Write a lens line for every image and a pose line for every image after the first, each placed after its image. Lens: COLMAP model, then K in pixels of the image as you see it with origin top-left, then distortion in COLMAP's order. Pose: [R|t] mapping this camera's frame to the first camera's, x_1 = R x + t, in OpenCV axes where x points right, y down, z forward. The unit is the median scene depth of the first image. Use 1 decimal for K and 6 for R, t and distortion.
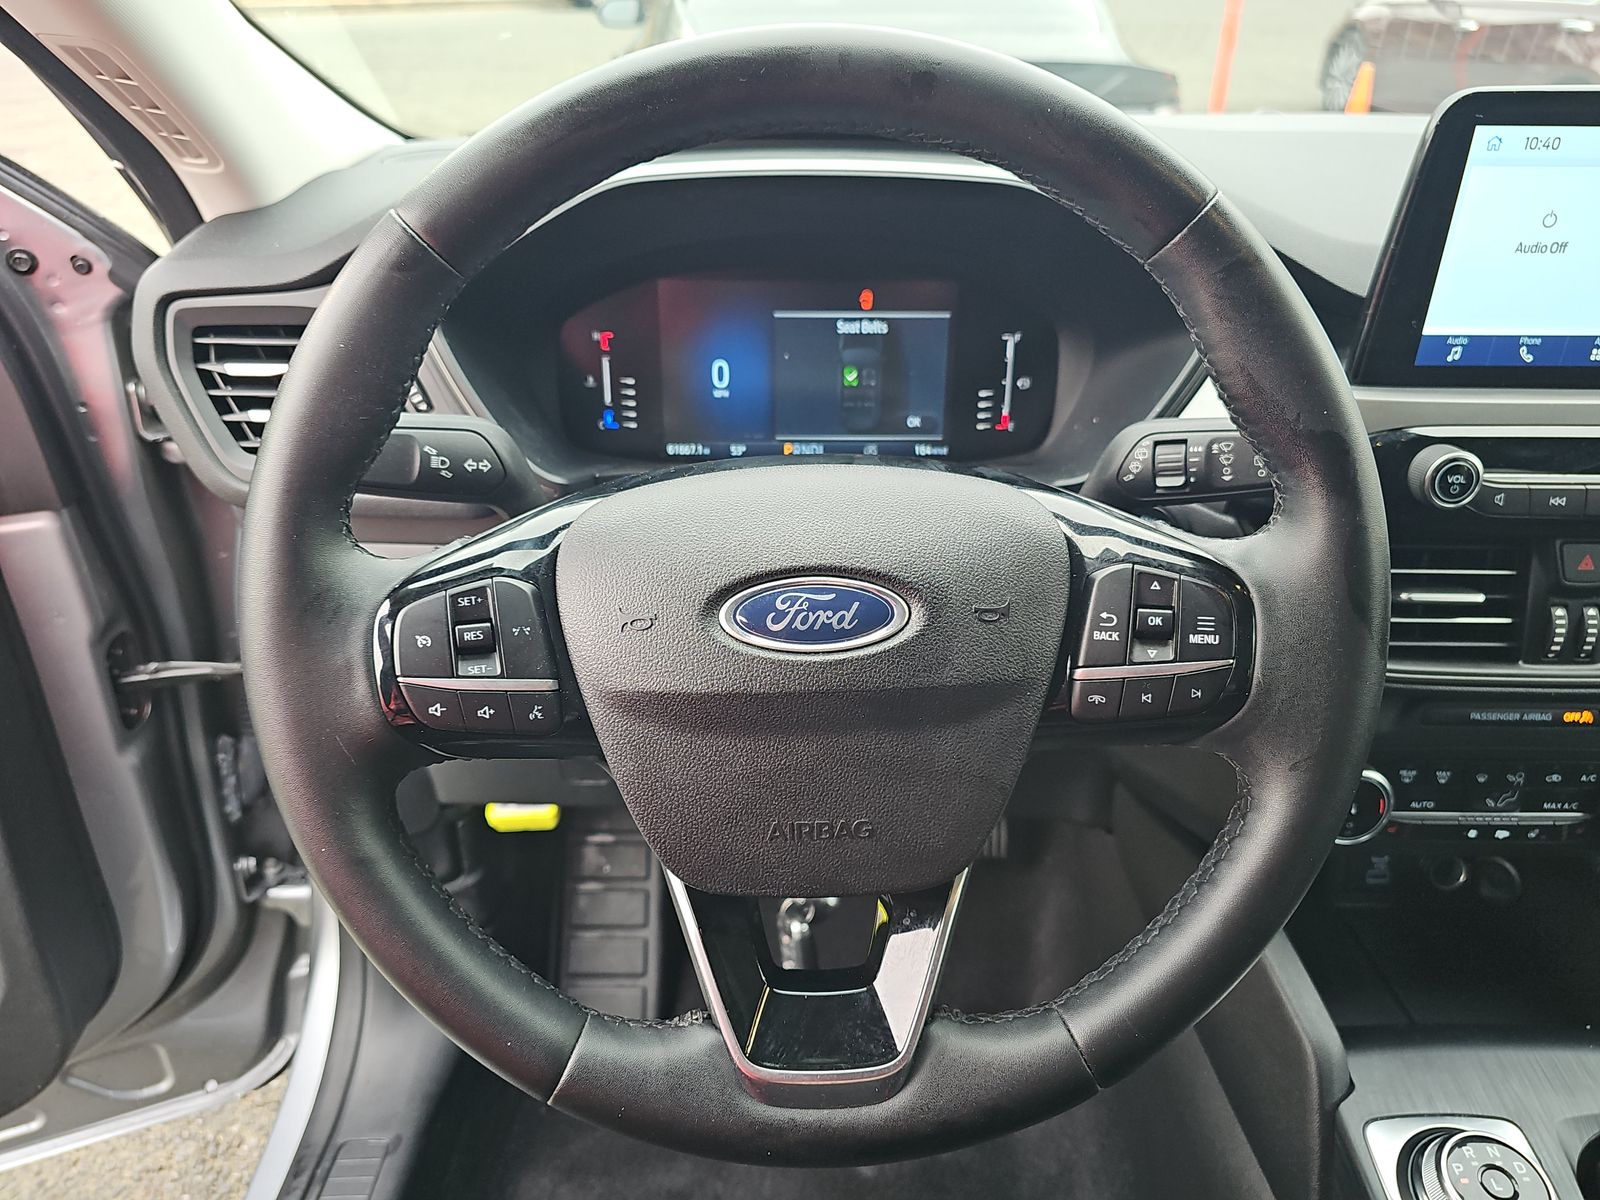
lens RADIAL K [[1073.4, 0, 789.9], [0, 1073.4, 598.6], [0, 0, 1]] dist [0.036325, -0.033688]
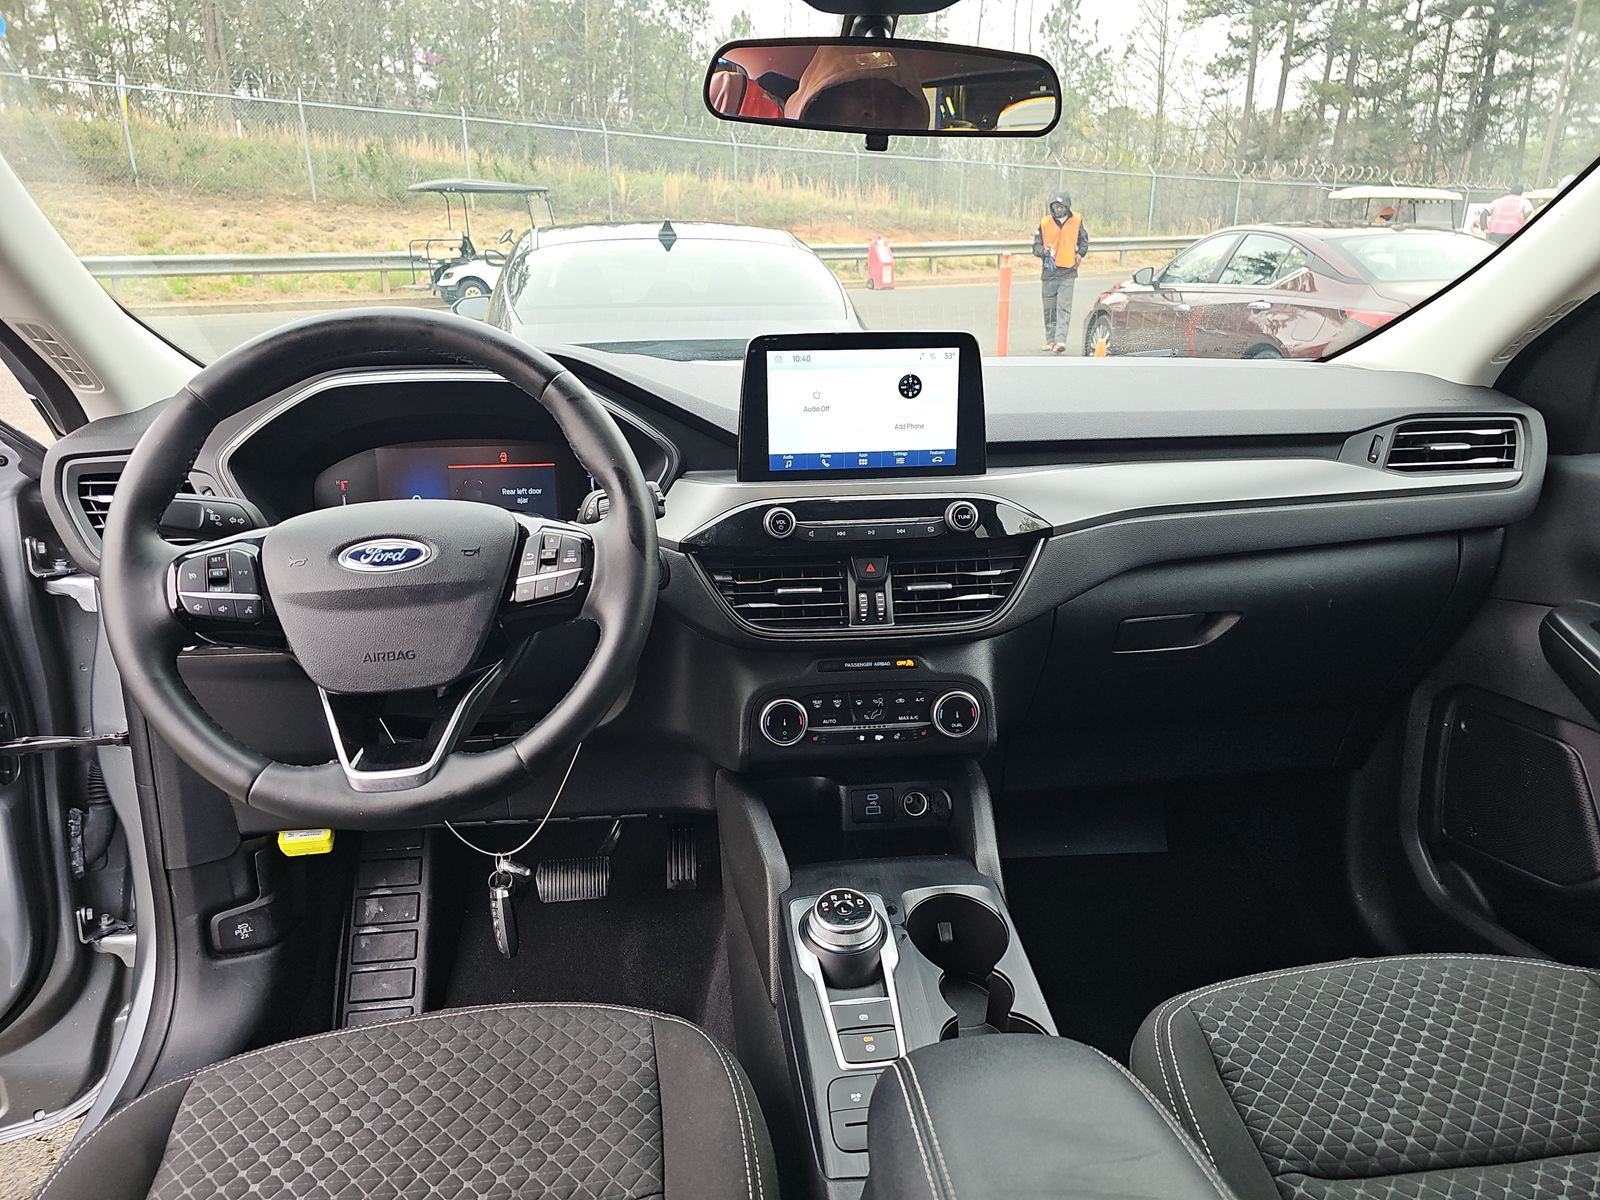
lens RADIAL K [[1073.4, 0, 806.2], [0, 1073.4, 616.6], [0, 0, 1]] dist [0.036325, -0.033688]
pose [[0.992137, -0.046748, 0.116097, 0.410215], [0.070399, 0.975411, -0.208848, 0.438335], [-0.103479, 0.215379, 0.971032, -0.793794]]
